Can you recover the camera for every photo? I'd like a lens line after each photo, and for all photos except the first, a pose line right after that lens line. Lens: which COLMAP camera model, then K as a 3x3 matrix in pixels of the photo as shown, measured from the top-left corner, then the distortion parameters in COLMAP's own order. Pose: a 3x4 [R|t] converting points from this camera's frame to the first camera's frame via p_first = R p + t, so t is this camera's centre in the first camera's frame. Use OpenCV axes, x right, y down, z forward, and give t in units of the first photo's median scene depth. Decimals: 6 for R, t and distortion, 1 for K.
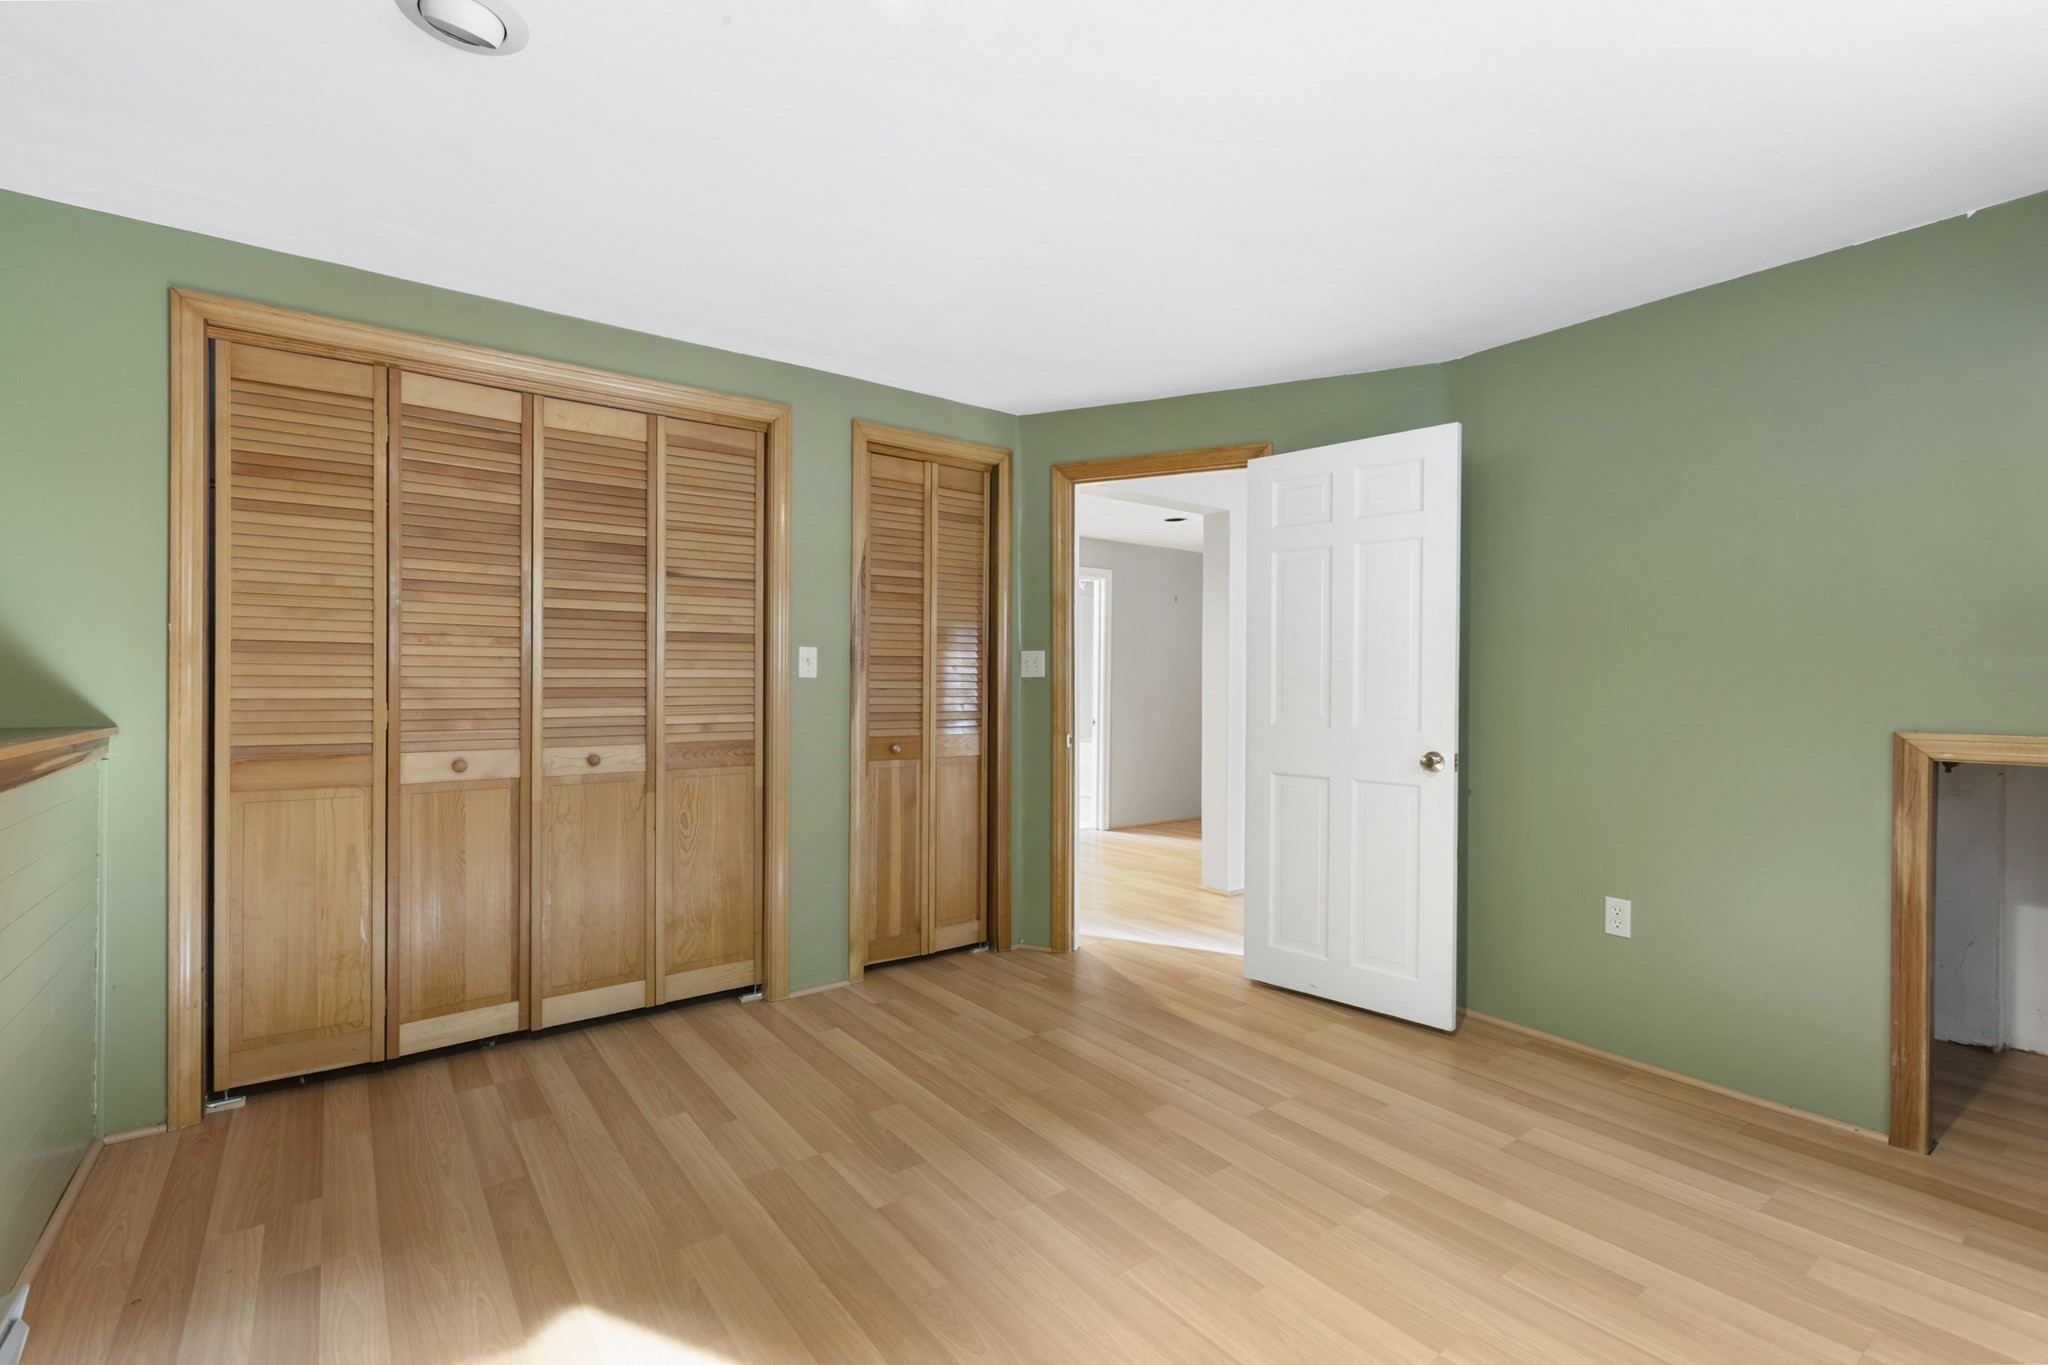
lens RADIAL K [[926.0, 0, 1024.7], [0, 926.0, 679.8], [0, 0, 1]] dist [0.008018, 0.000450]
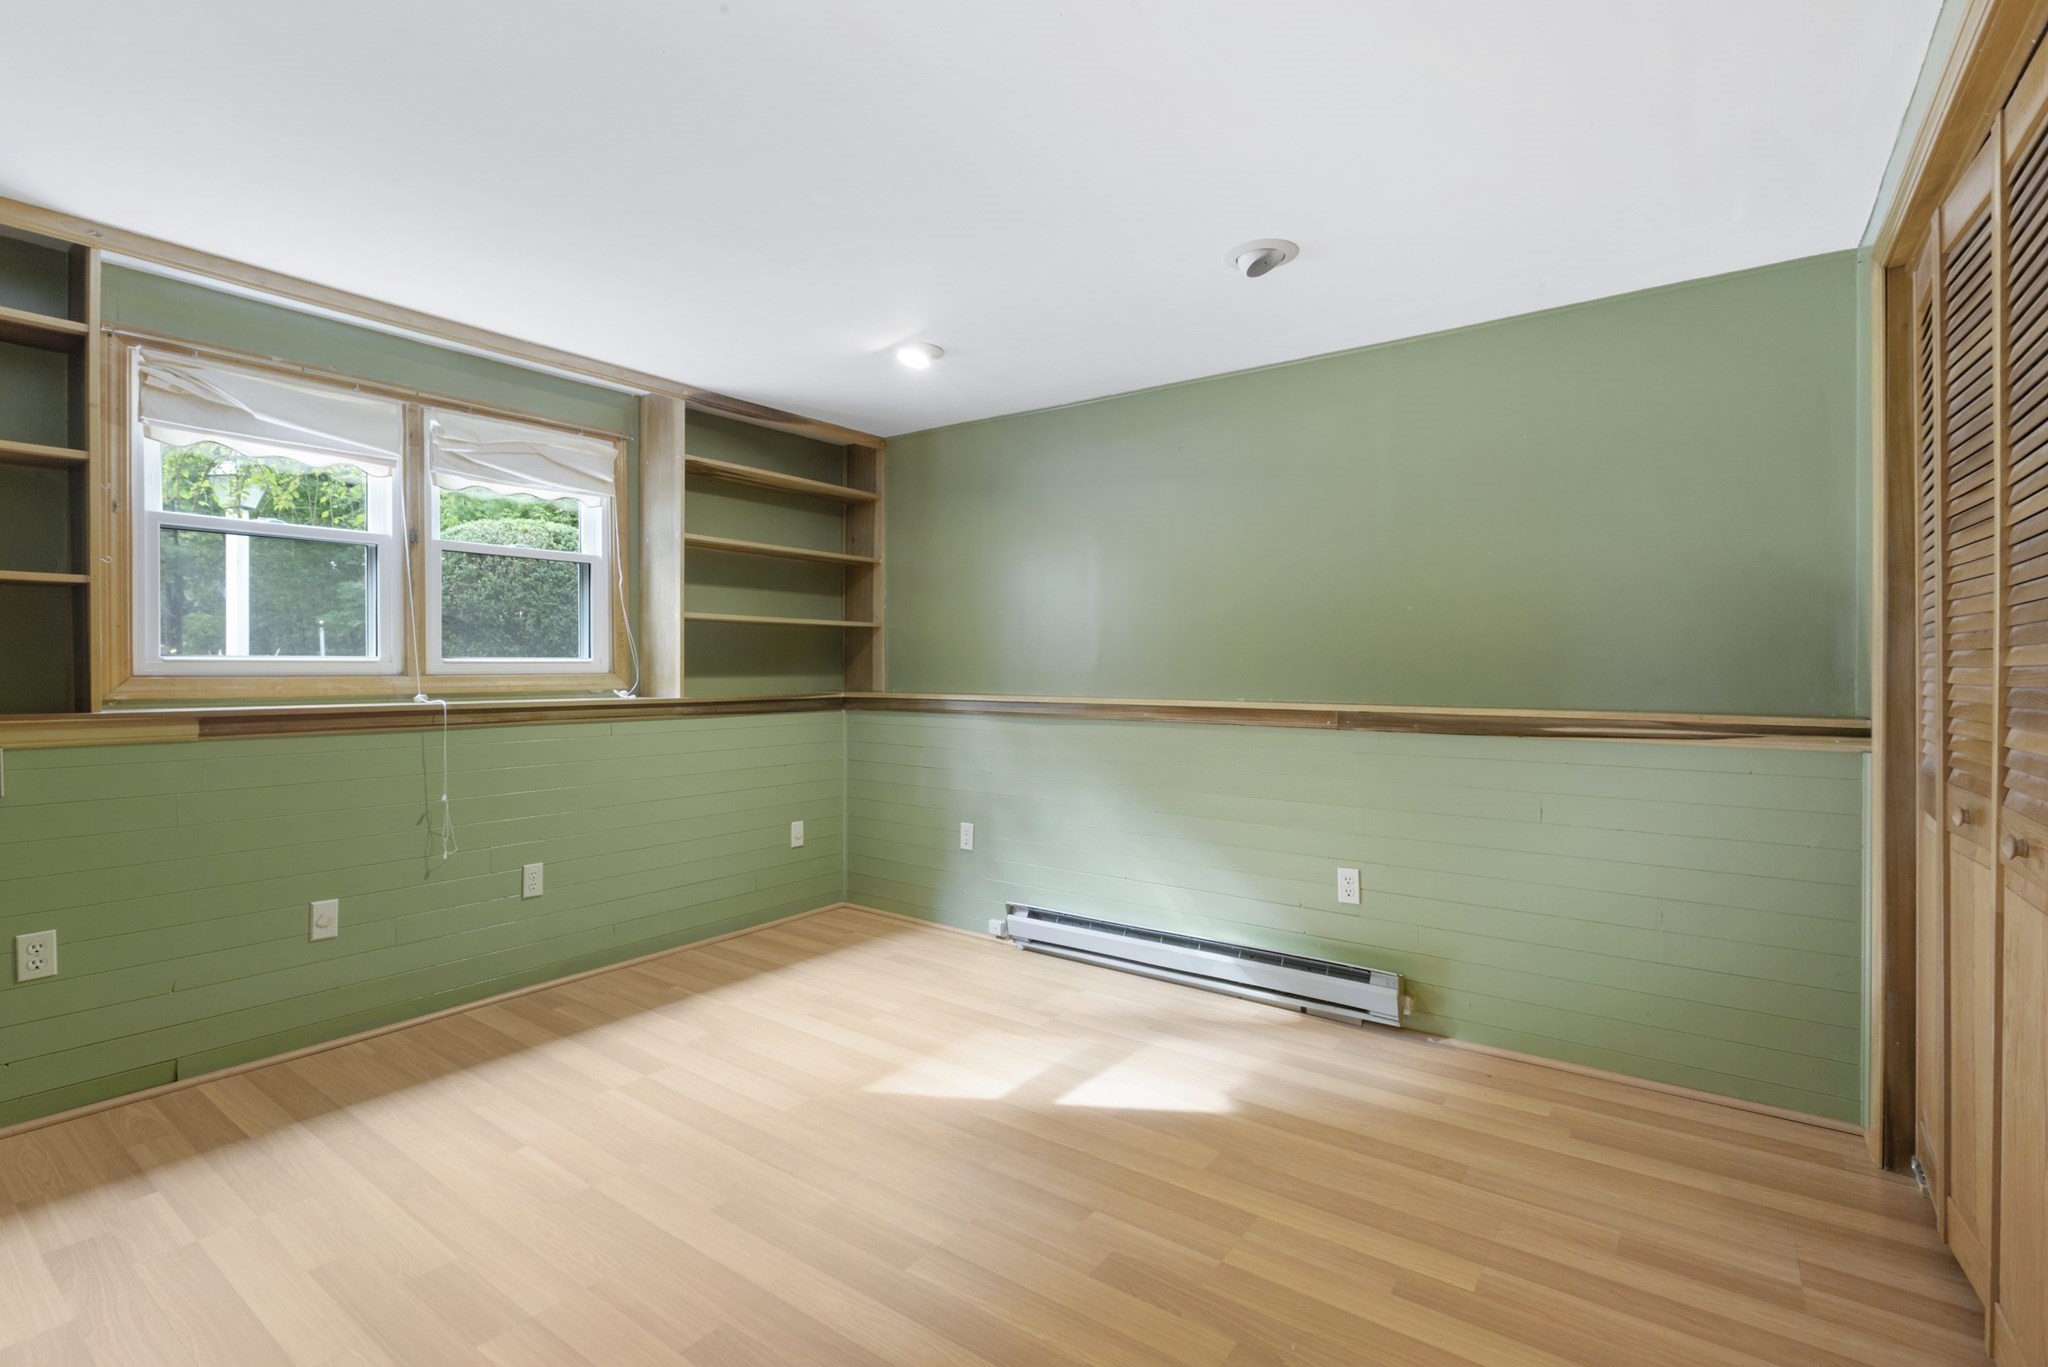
lens RADIAL K [[926.0, 0, 1027.7], [0, 926.0, 681.4], [0, 0, 1]] dist [0.008018, 0.000450]
pose [[-0.956365, -0.007554, -0.292078, 0.194110], [-0.010271, 0.999917, 0.007772, 0.007436], [0.291995, 0.010433, -0.956363, 1.887744]]
